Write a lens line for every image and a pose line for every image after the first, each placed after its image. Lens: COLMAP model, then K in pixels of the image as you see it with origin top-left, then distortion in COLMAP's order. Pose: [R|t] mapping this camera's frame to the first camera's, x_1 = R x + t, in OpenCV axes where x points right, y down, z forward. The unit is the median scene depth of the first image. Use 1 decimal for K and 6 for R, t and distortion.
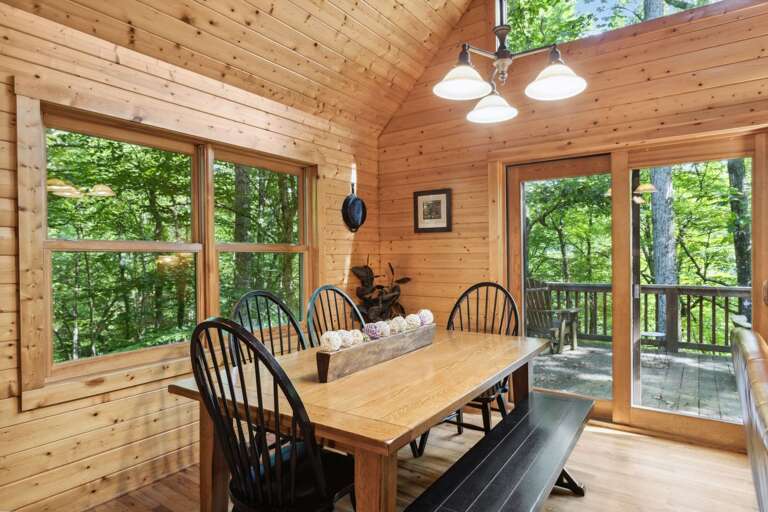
lens RADIAL K [[445.9, 0, 384.4], [0, 445.9, 255.6], [0, 0, 1]] dist [-0.005090, 0.000286]
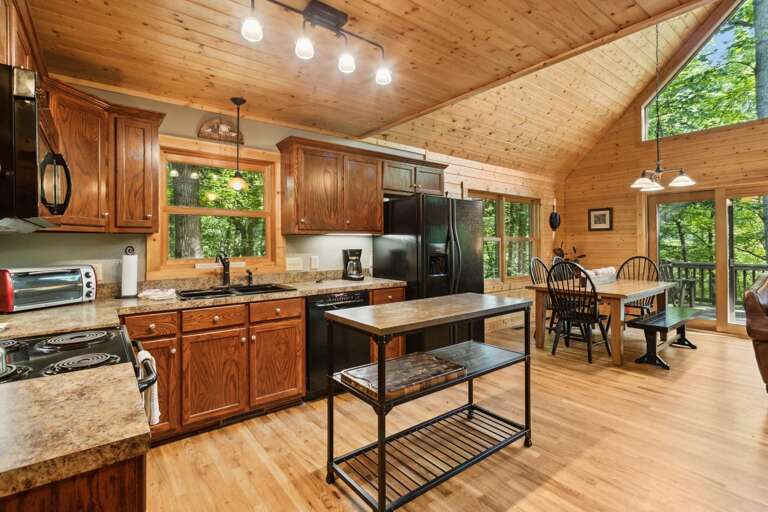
lens RADIAL K [[363.9, 0, 380.8], [0, 363.9, 242.0], [0, 0, 1]] dist [0.001010, 0.000102]
pose [[0.952932, 0.002932, -0.303170, -0.318279], [-0.003817, 0.999990, -0.002326, 0.002417], [0.303160, 0.003374, 0.952934, -0.771059]]
